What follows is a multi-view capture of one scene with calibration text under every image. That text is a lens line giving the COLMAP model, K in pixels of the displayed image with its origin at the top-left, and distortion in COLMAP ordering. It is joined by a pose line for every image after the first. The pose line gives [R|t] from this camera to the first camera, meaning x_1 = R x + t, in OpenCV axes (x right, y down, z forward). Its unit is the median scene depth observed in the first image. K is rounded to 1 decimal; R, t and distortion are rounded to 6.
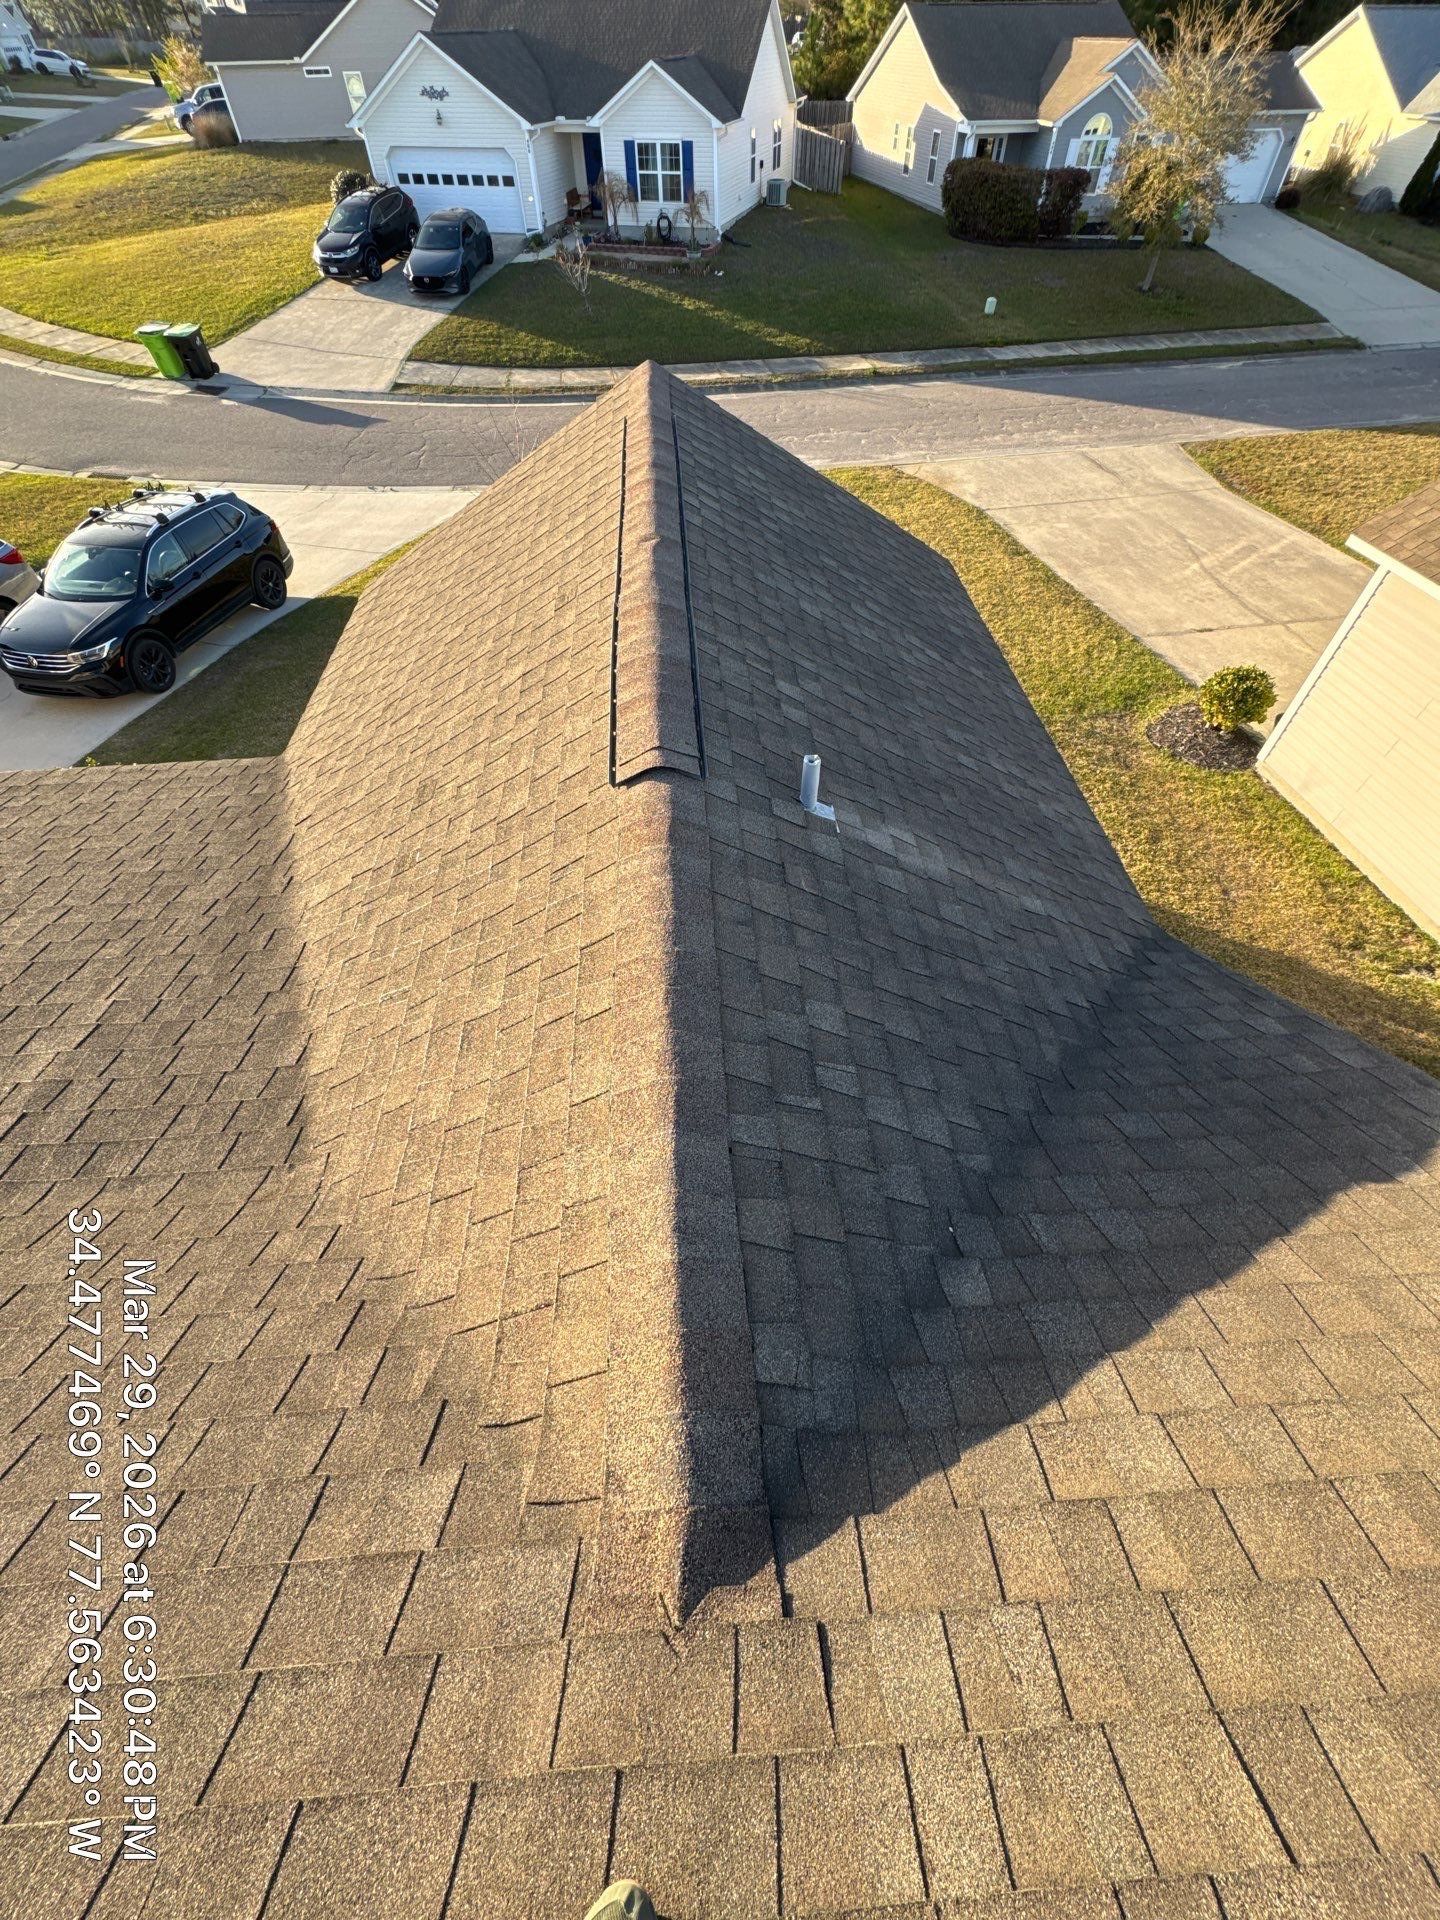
lens RADIAL K [[764.7, 0, 720.0], [0, 764.7, 960.0], [0, 0, 1]] dist [-0.002417, -0.000122]
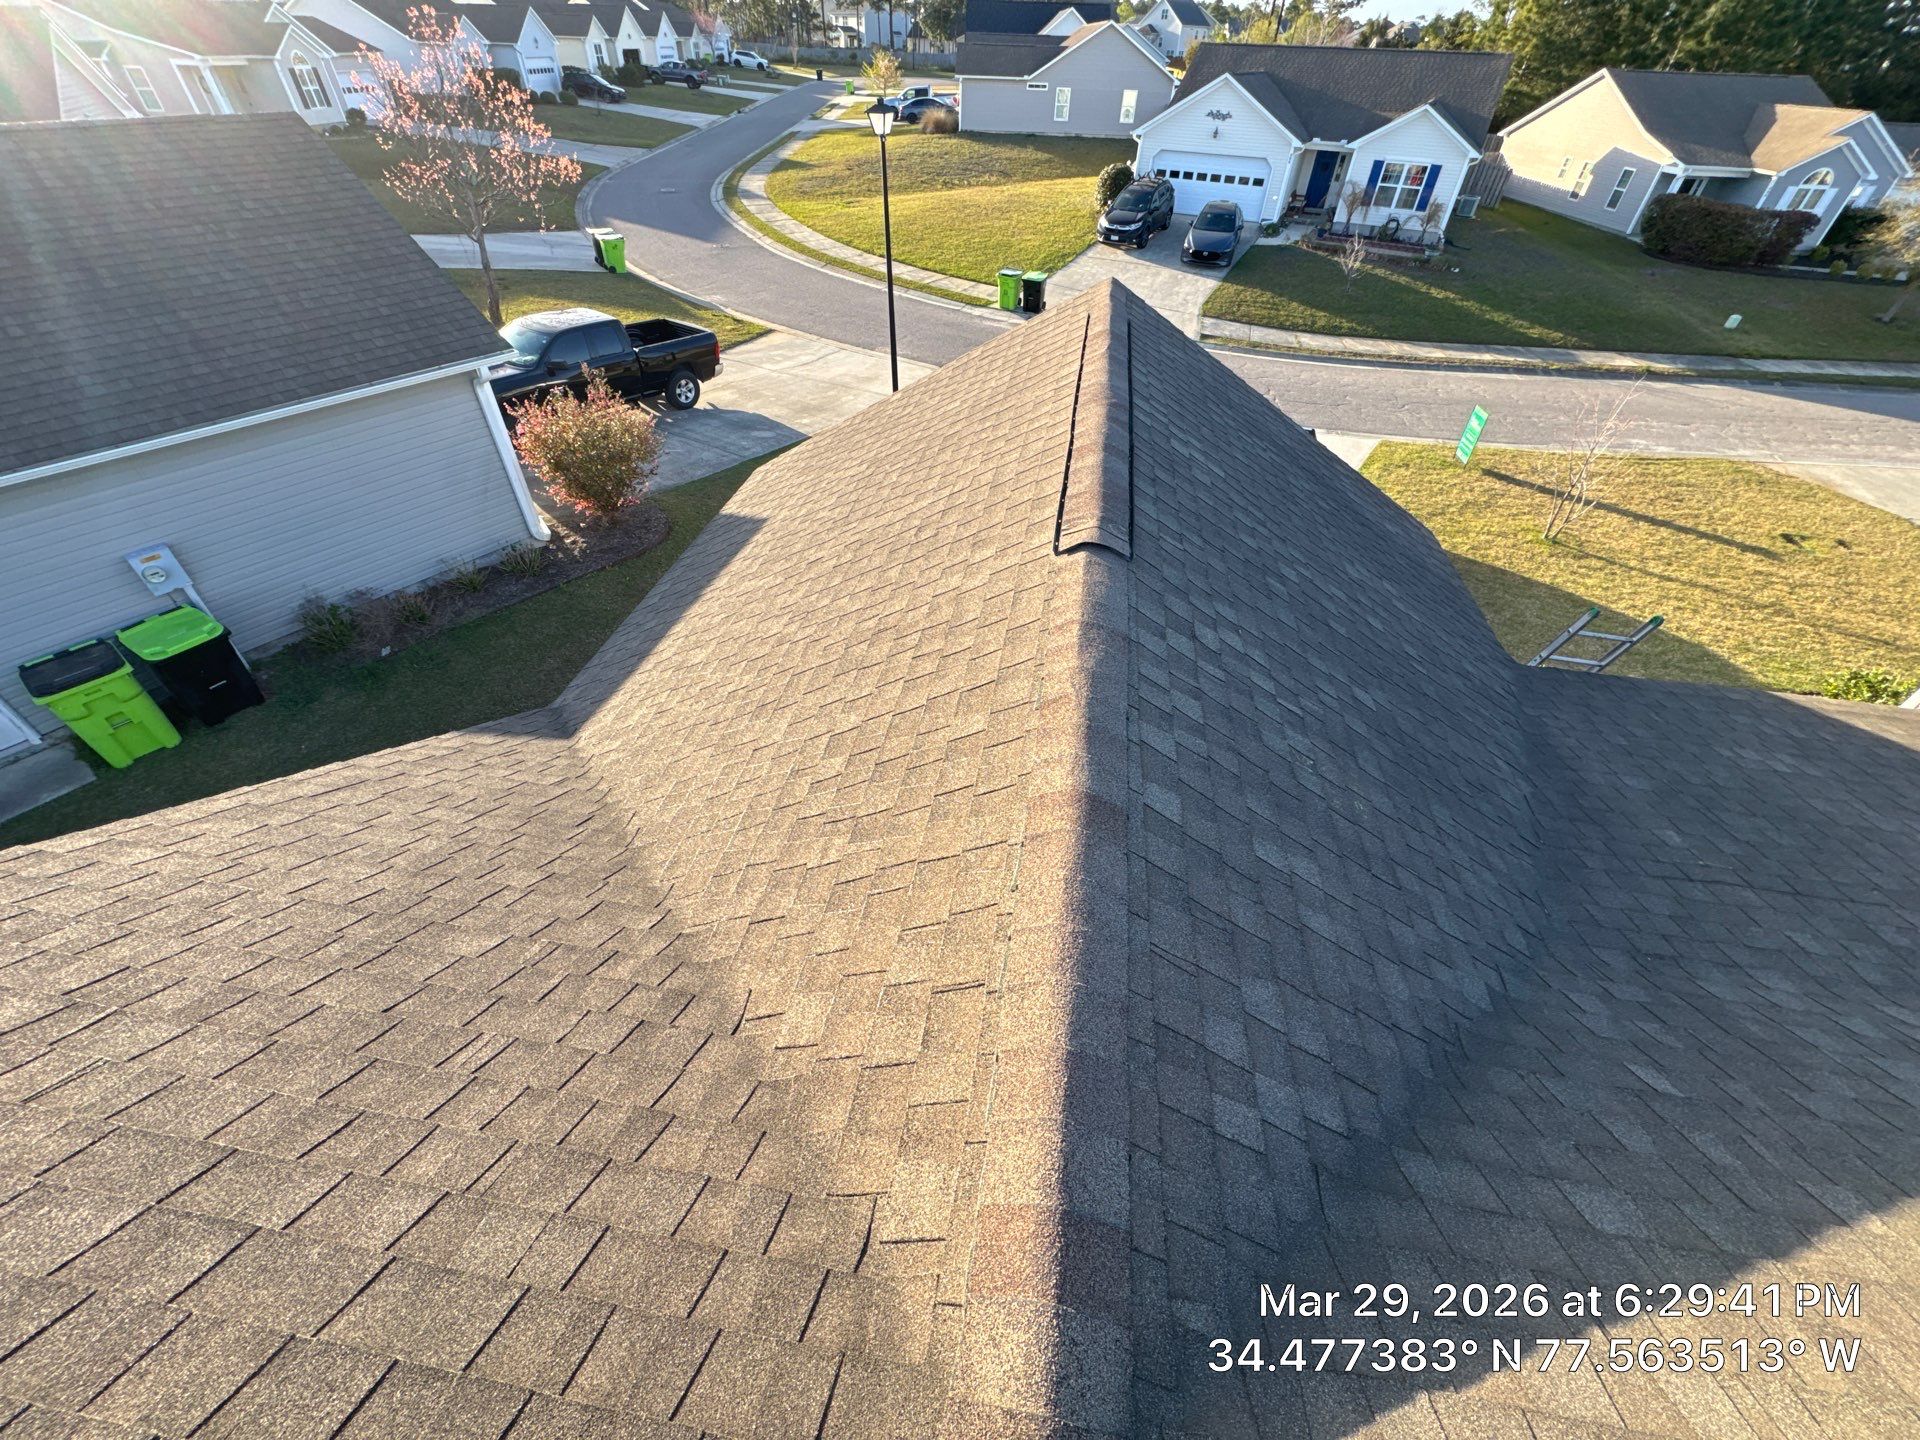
lens RADIAL K [[764.7, 0, 960.0], [0, 764.7, 720.0], [0, 0, 1]] dist [-0.002417, -0.000122]
pose [[0.973277, 0.176795, -0.146548, -0.421548], [-0.198459, 0.968646, -0.149465, 0.042564], [0.115528, 0.174554, 0.977847, -0.053729]]
